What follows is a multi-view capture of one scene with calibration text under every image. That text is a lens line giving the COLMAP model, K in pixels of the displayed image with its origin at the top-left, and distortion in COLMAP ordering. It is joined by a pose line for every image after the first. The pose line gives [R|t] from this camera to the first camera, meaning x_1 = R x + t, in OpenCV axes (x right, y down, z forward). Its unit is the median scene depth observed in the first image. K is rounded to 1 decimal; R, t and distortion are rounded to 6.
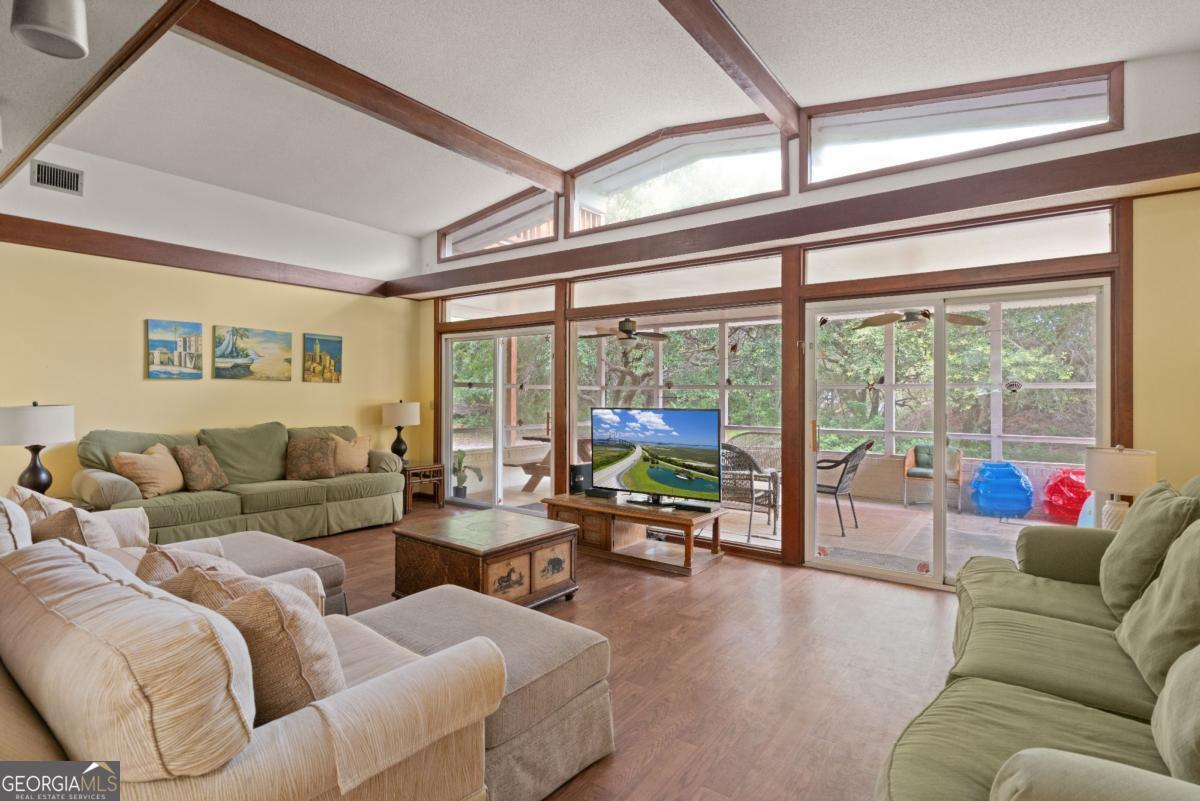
lens RADIAL K [[585.2, 0, 602.8], [0, 585.2, 398.7], [0, 0, 1]] dist [0.005424, 0.000362]
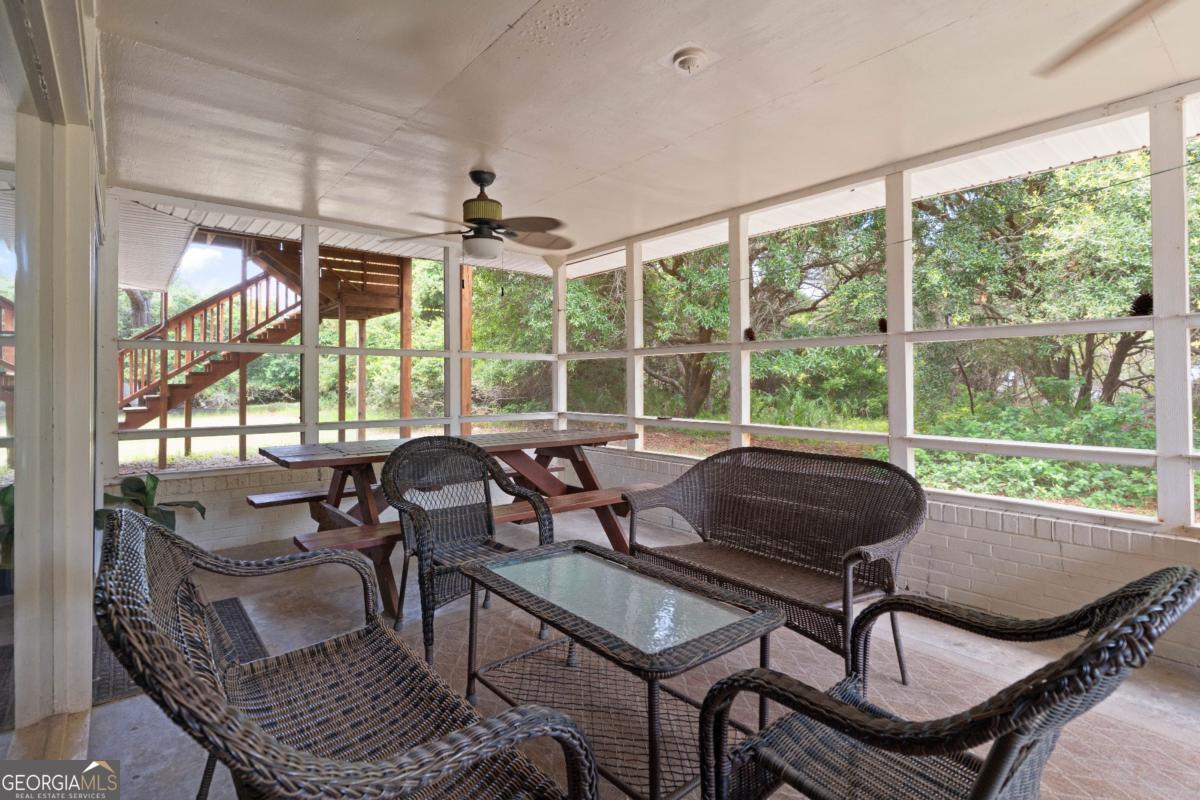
lens RADIAL K [[585.2, 0, 600.4], [0, 585.2, 389.3], [0, 0, 1]] dist [0.005424, 0.000362]
pose [[0.968971, -0.010470, -0.246953, 0.209482], [0.011096, 0.999938, 0.001145, 0.014071], [0.246925, -0.003849, 0.969027, 0.483089]]
